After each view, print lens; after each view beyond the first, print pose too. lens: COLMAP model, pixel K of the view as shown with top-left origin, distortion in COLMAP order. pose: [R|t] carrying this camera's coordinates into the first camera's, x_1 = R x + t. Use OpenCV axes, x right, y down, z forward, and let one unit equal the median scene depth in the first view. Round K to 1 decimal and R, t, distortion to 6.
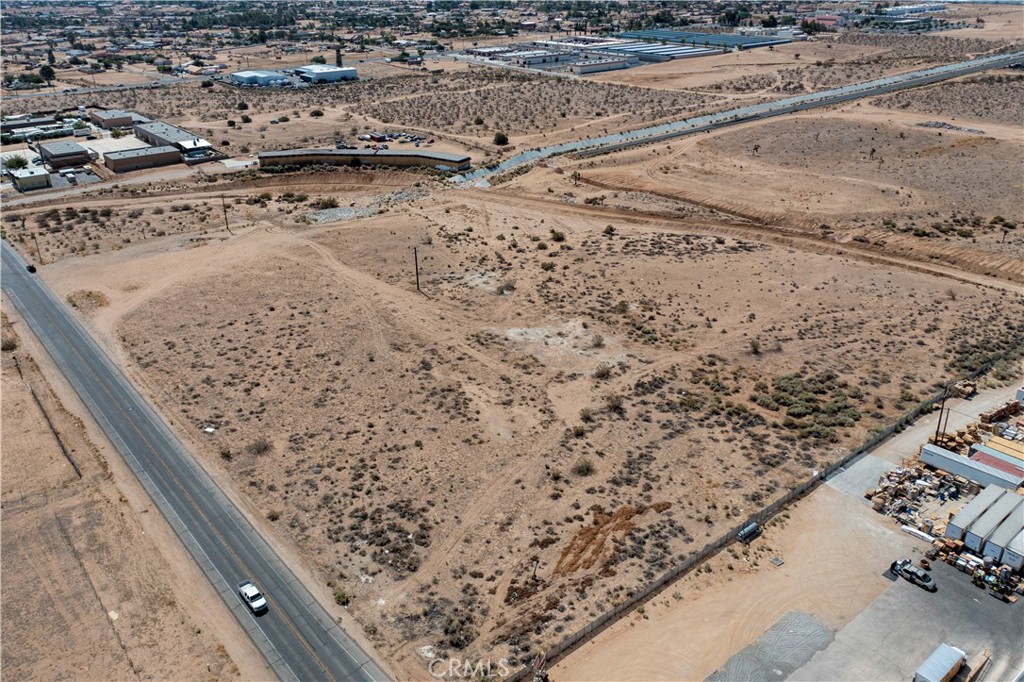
lens RADIAL K [[805.9, 0, 510.8], [0, 805.9, 345.9], [0, 0, 1]] dist [0.000205, 0.006768]
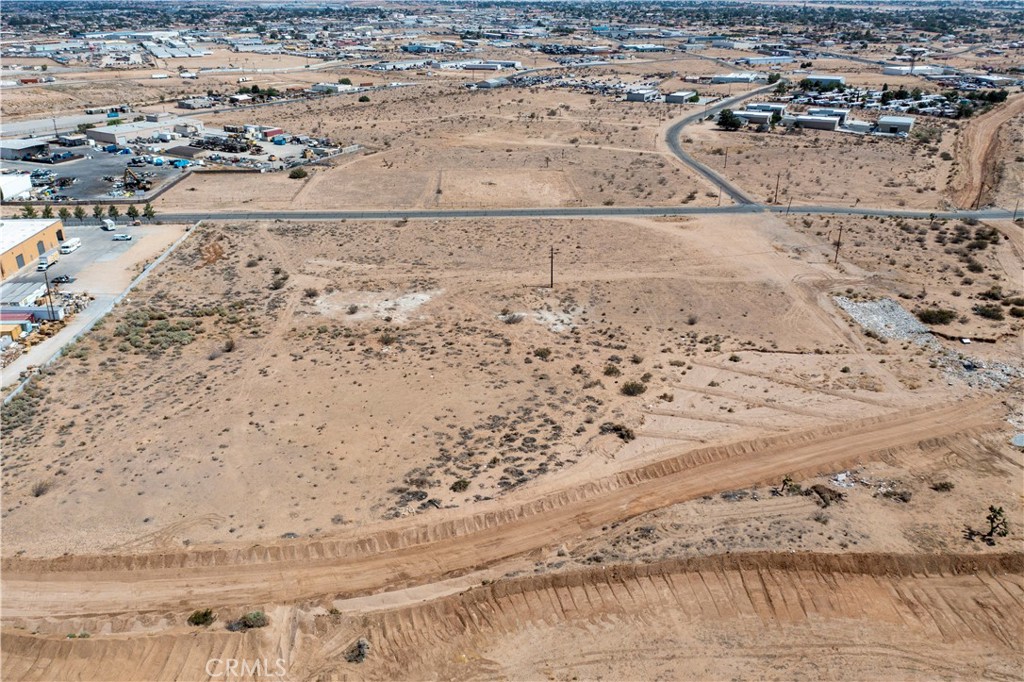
lens RADIAL K [[819.2, 0, 513.3], [0, 819.2, 328.8], [0, 0, 1]] dist [0.005192, 0.003435]
pose [[-0.591654, 0.328881, -0.736059, 0.664075], [-0.337226, 0.728334, 0.596496, -0.599697], [0.732273, 0.601138, -0.320015, 1.225811]]
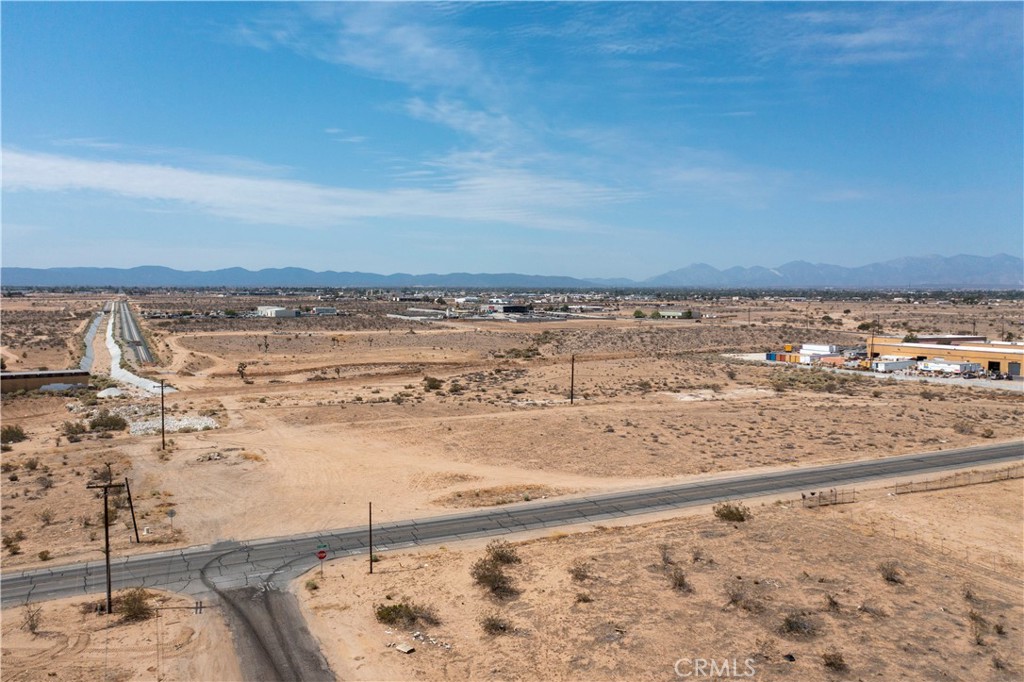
lens RADIAL K [[804.7, 0, 510.0], [0, 804.7, 352.6], [0, 0, 1]] dist [-0.003415, 0.008175]
pose [[0.241764, -0.056764, 0.968673, -0.899253], [0.416352, 0.907788, -0.050718, -0.098512], [-0.876471, 0.415570, 0.243105, 0.751292]]
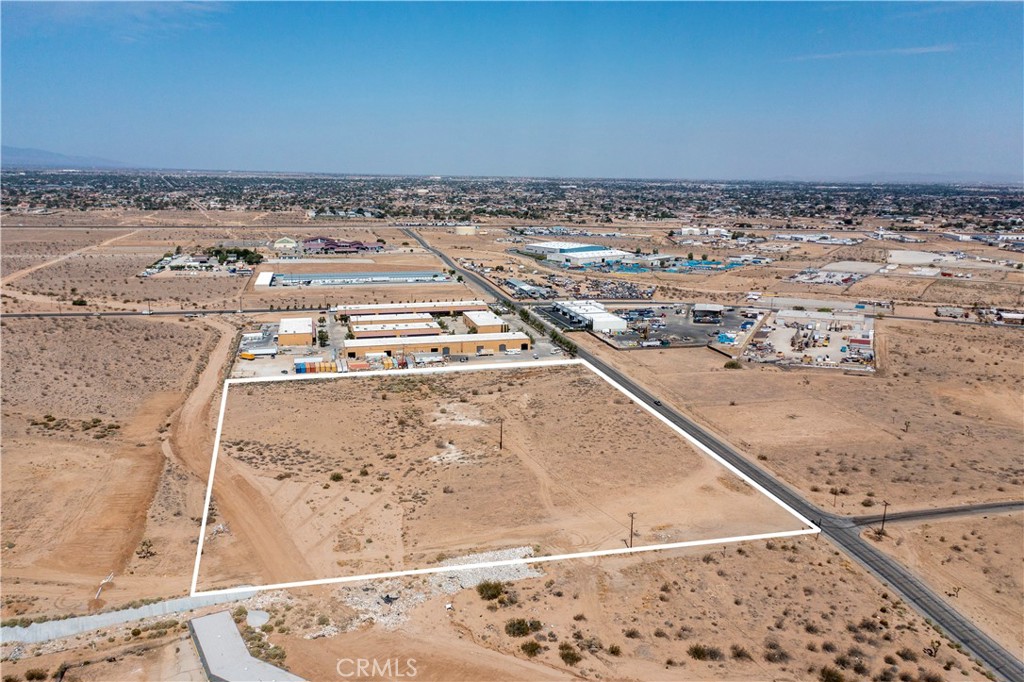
lens RADIAL K [[811.6, 0, 510.1], [0, 811.6, 334.8], [0, 0, 1]] dist [0.000250, 0.002726]
pose [[-0.899717, -0.081701, 0.428759, -0.661477], [0.192709, 0.807039, 0.558167, -0.936523], [-0.391628, 0.584818, -0.710363, 1.725939]]
